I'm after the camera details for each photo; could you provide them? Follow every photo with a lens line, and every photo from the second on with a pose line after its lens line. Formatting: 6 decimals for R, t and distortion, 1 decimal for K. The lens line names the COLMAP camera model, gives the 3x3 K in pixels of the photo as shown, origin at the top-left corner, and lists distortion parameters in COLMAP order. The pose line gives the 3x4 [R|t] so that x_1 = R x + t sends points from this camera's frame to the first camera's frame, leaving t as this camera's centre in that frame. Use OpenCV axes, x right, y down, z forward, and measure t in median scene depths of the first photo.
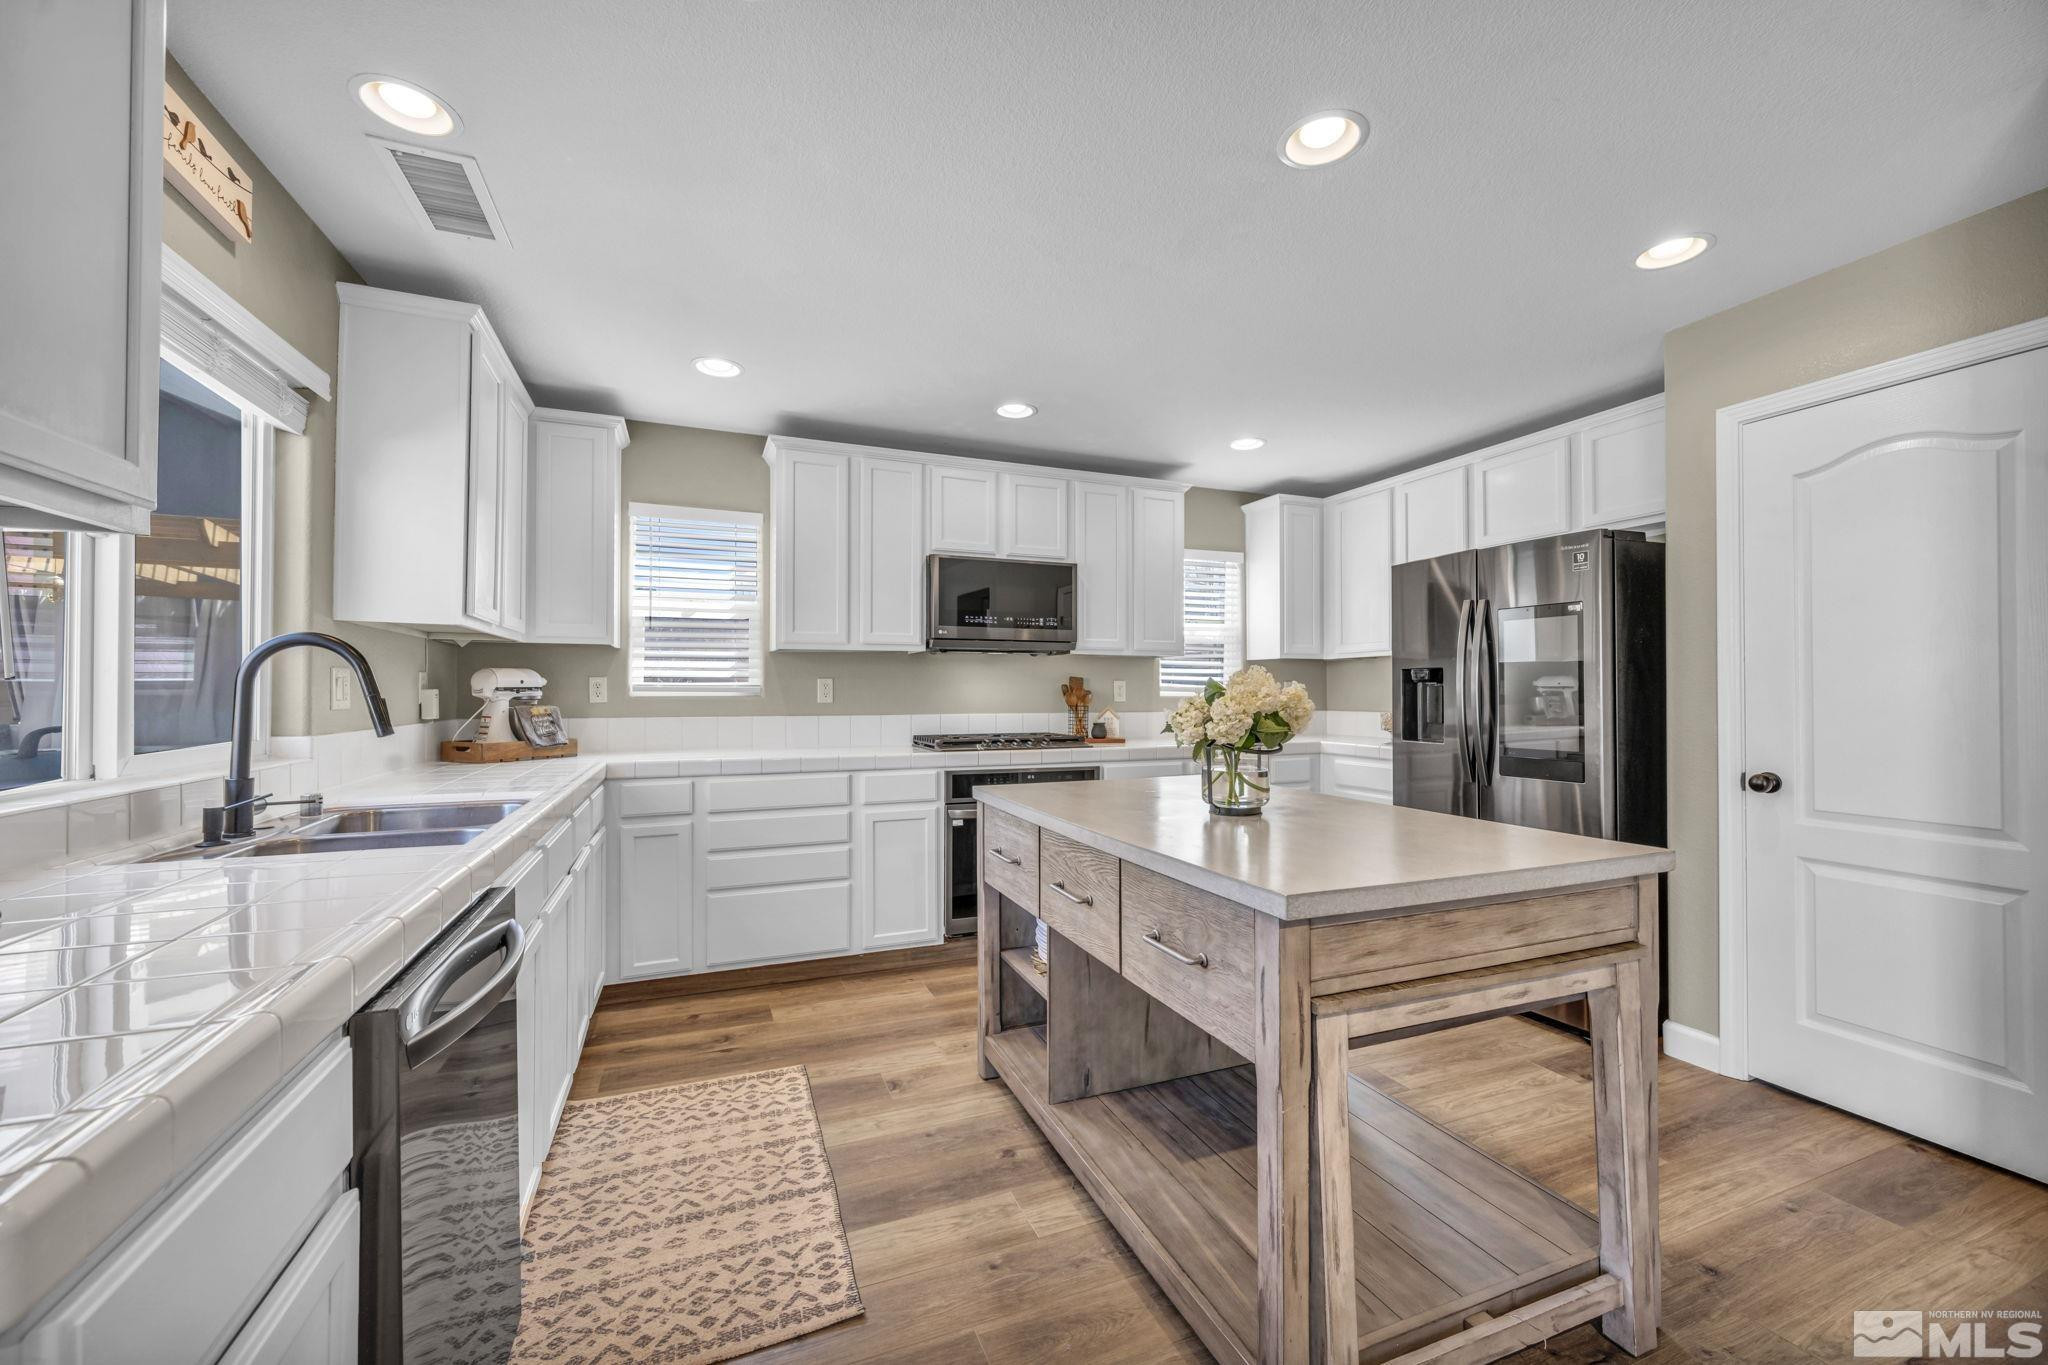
lens RADIAL K [[809.4, 0, 1036.2], [0, 809.4, 688.1], [0, 0, 1]] dist [-0.001718, 0.000030]
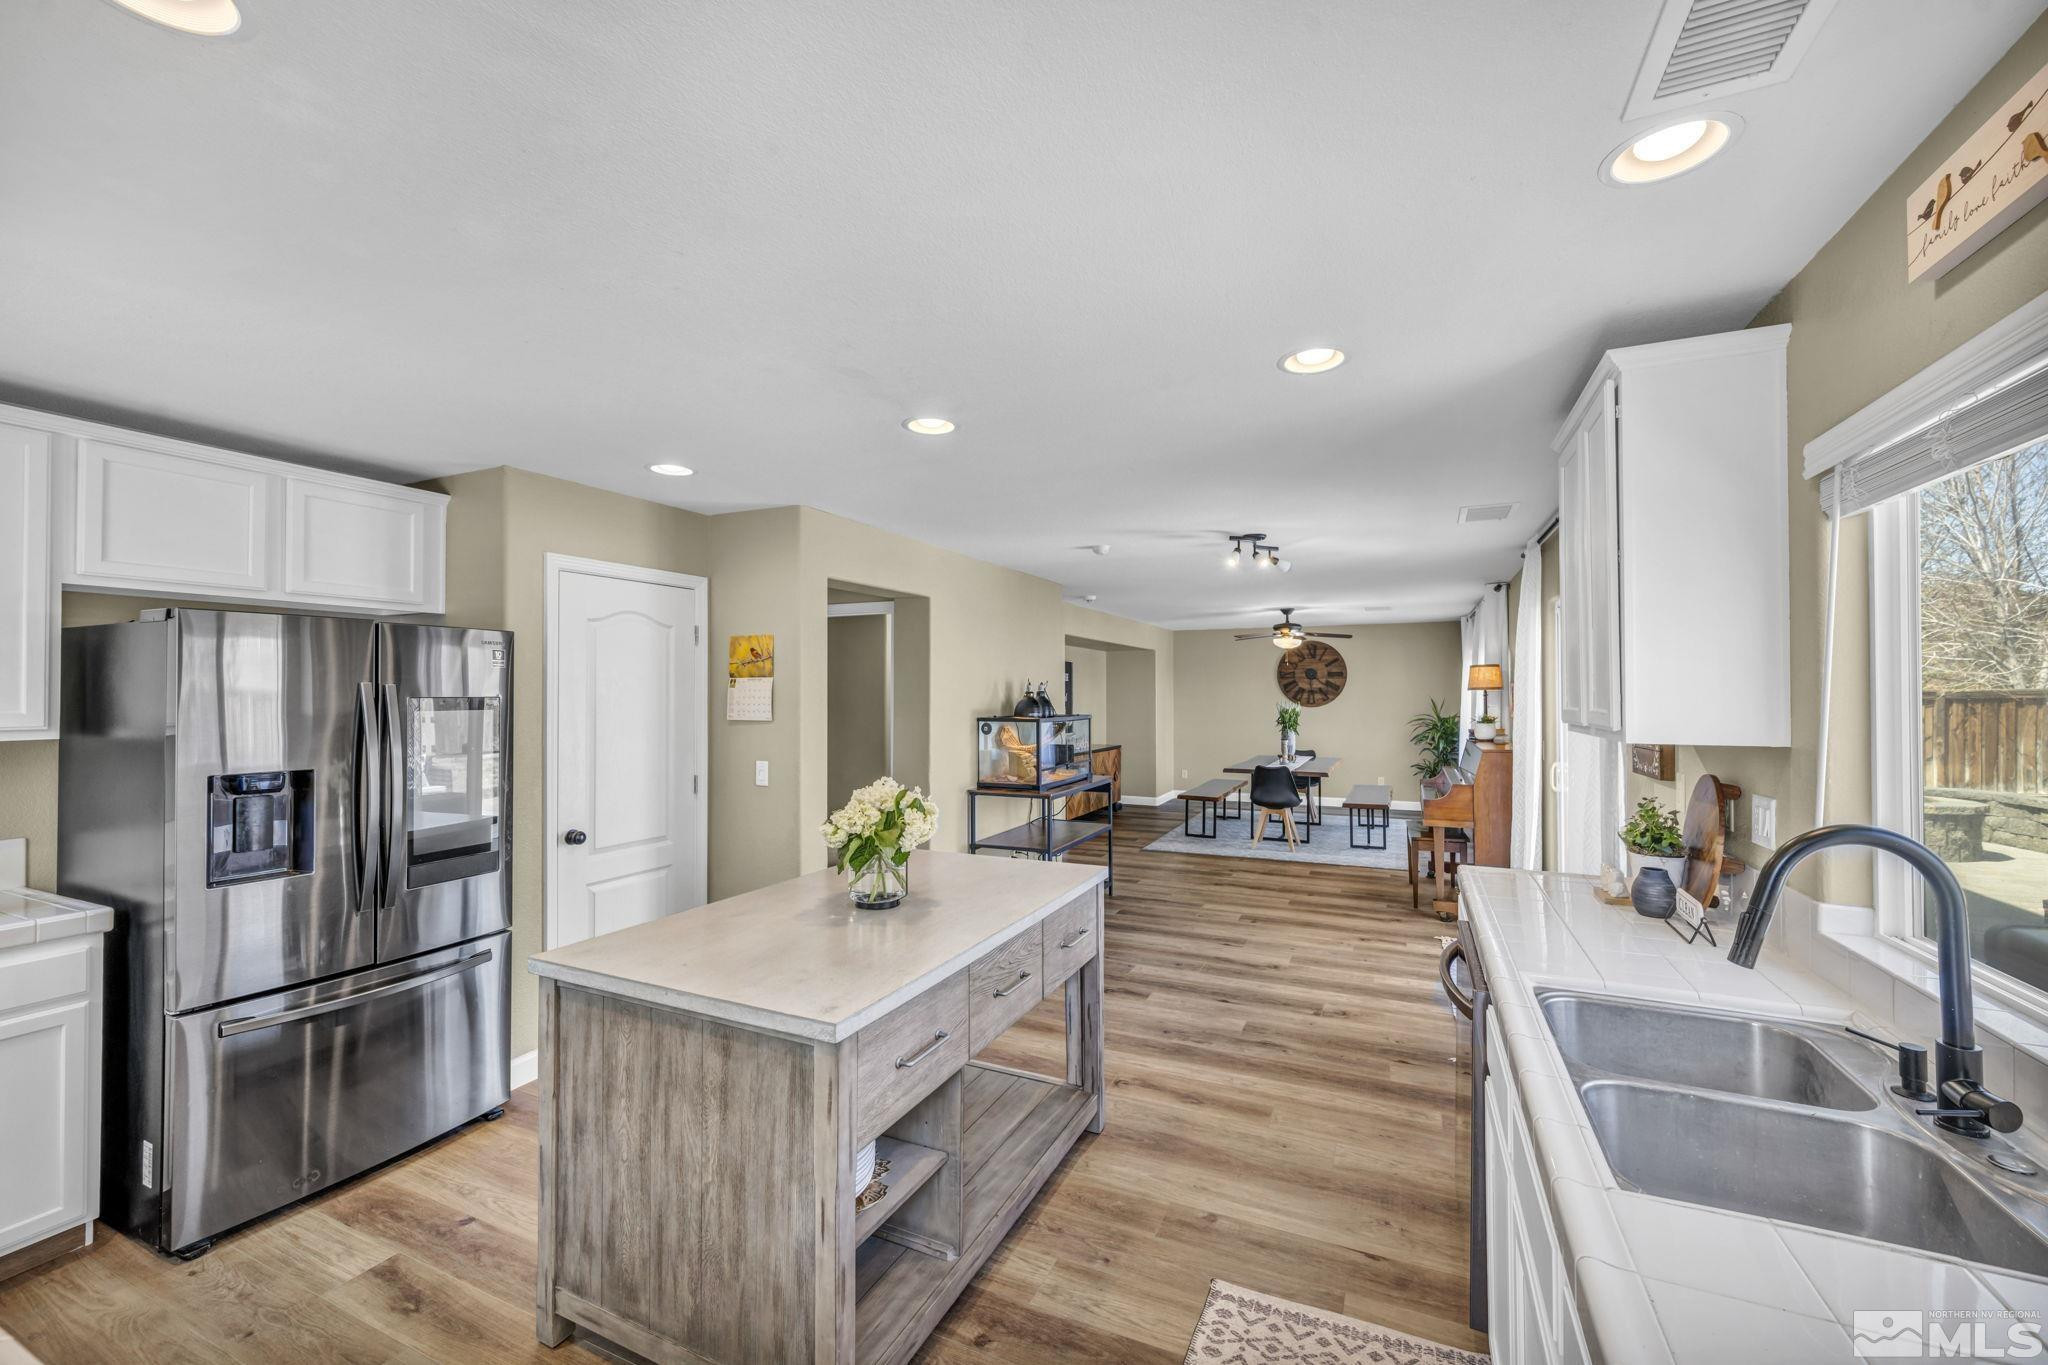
lens RADIAL K [[809.4, 0, 1028.5], [0, 809.4, 684.3], [0, 0, 1]] dist [-0.001718, 0.000030]
pose [[-0.677107, 0.012654, 0.735776, -0.900449], [-0.010358, 0.999589, -0.026724, -0.160003], [-0.735812, -0.025716, -0.676698, 1.932622]]
